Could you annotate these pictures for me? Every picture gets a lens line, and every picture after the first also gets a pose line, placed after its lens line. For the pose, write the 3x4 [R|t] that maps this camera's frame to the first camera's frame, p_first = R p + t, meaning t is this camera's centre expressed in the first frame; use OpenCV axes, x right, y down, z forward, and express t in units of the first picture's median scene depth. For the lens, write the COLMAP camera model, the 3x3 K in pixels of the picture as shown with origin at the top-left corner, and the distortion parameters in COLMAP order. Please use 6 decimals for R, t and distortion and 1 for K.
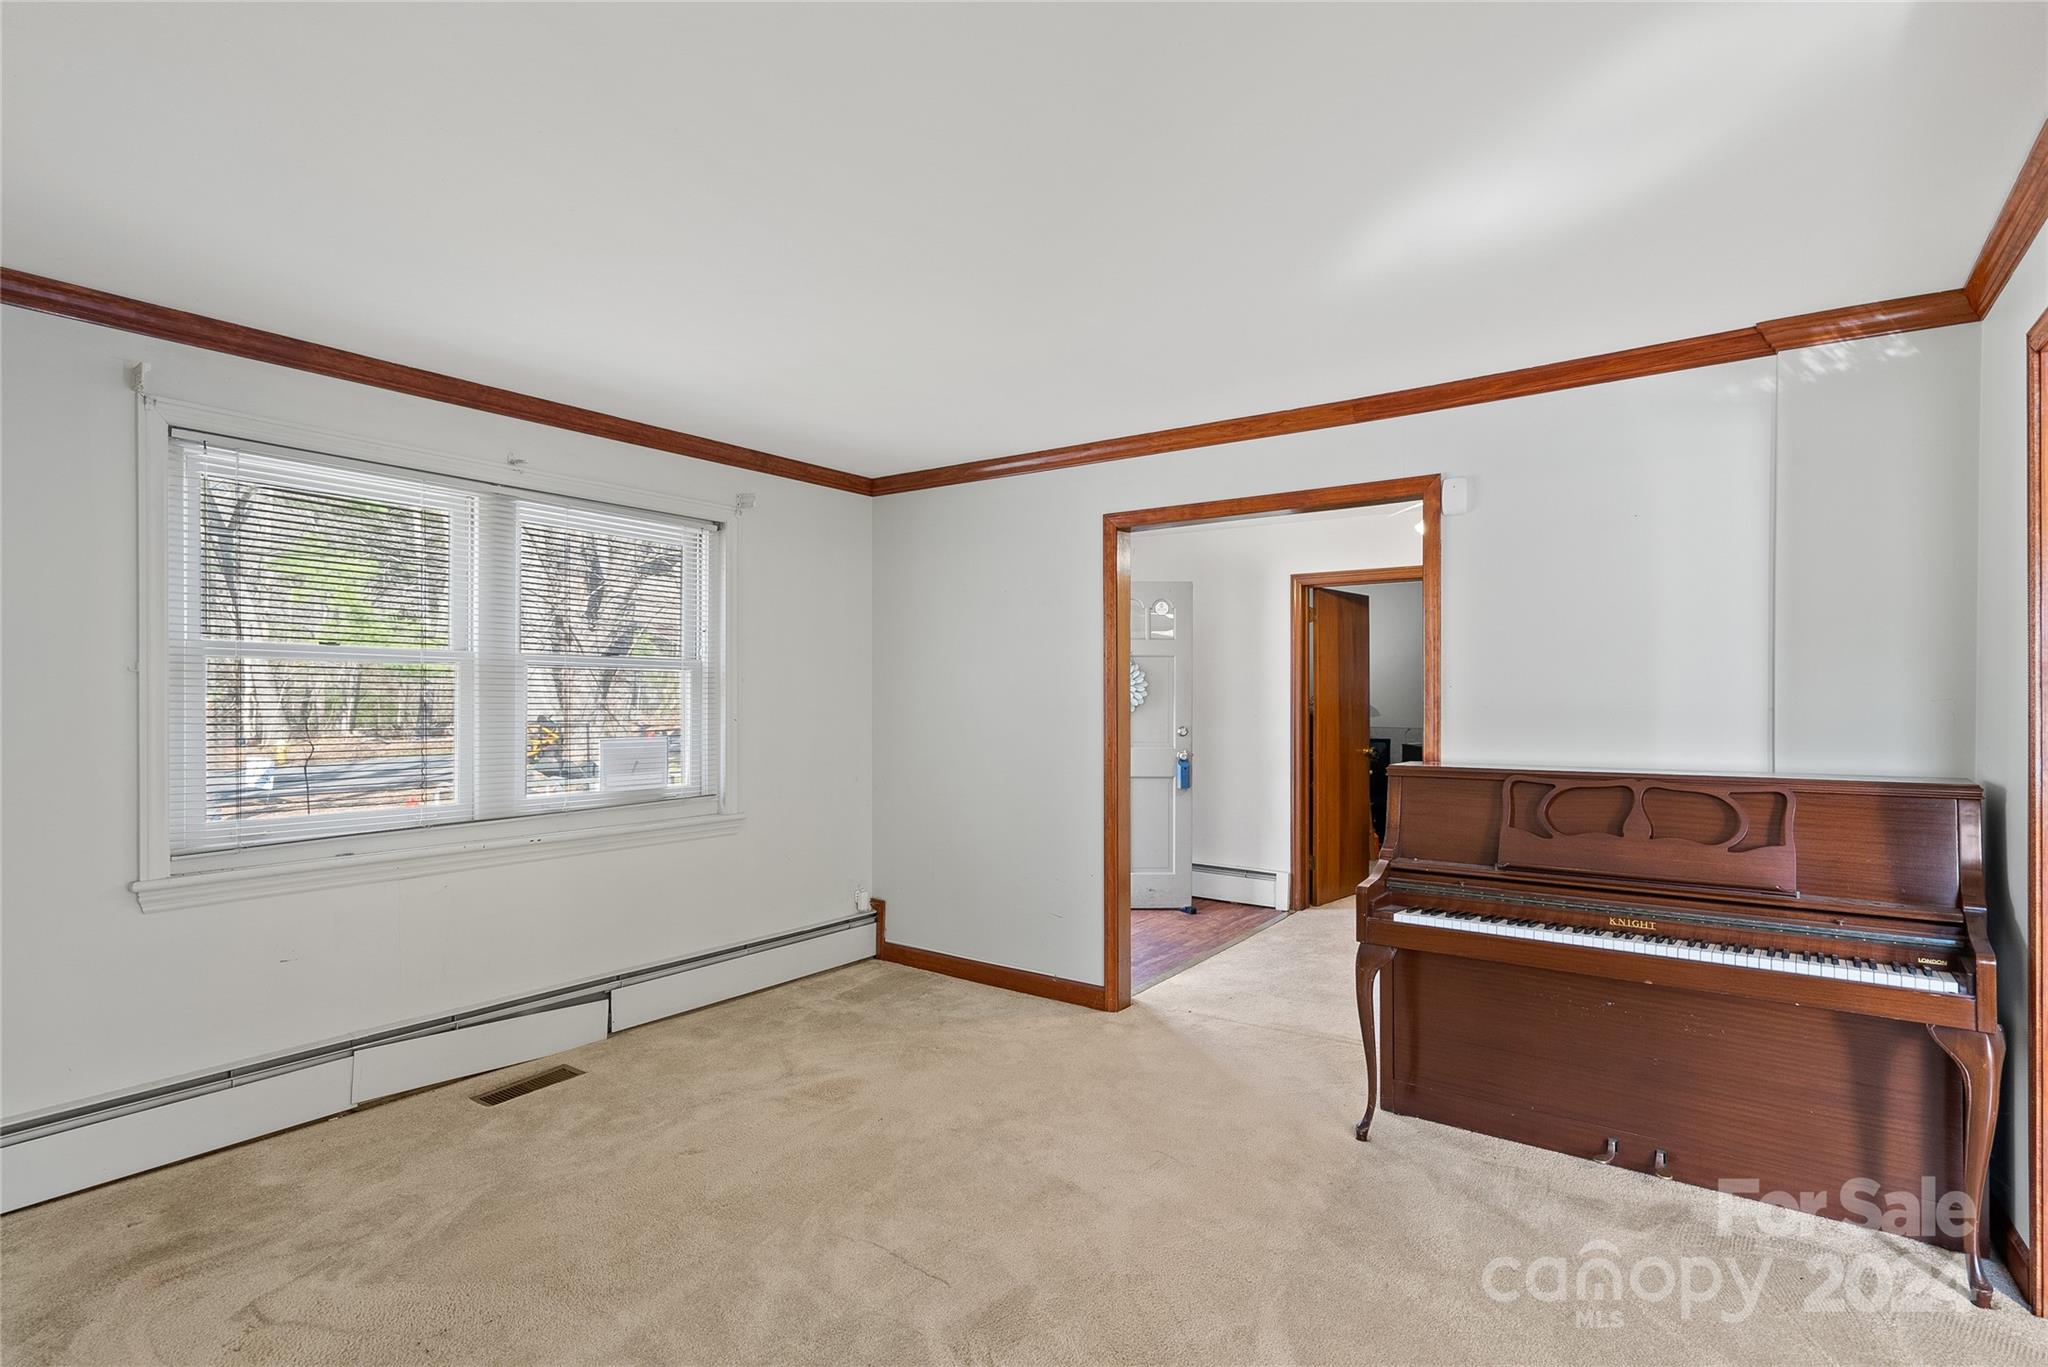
lens RADIAL K [[1016.0, 0, 1024.0], [0, 1016.0, 683.5], [0, 0, 1]] dist [-0.001116, -0.000213]
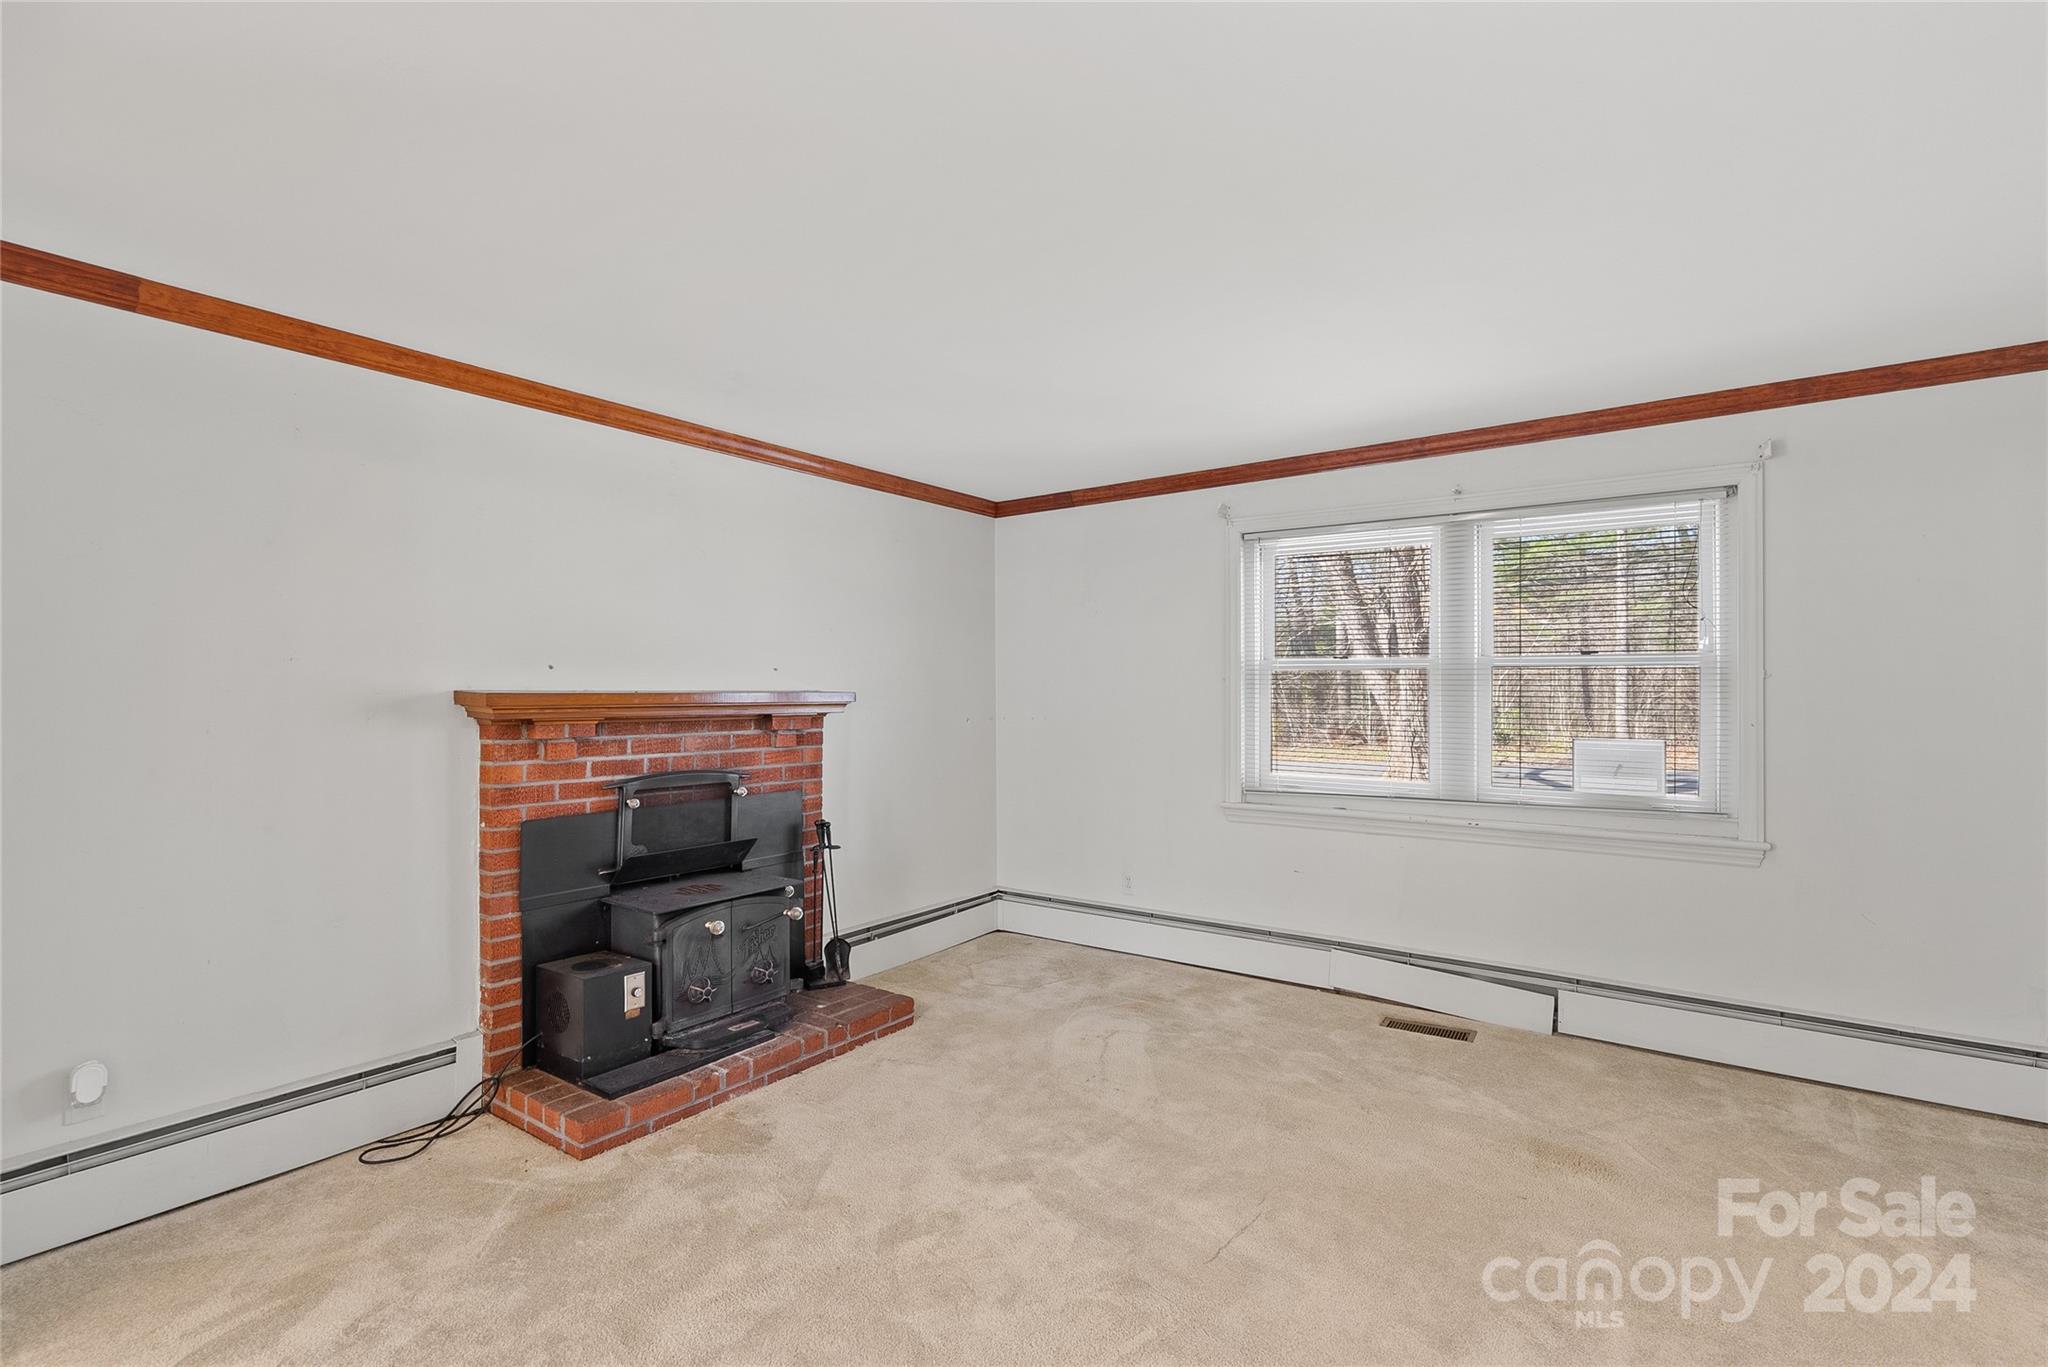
lens RADIAL K [[939.1, 0, 1024.0], [0, 939.1, 683.5], [0, 0, 1]] dist [-0.000484, 0.000665]
pose [[-0.009780, -0.008299, -0.999918, 0.542396], [0.011006, 0.999904, -0.008407, 0.002306], [0.999892, -0.011088, -0.009688, 0.498391]]
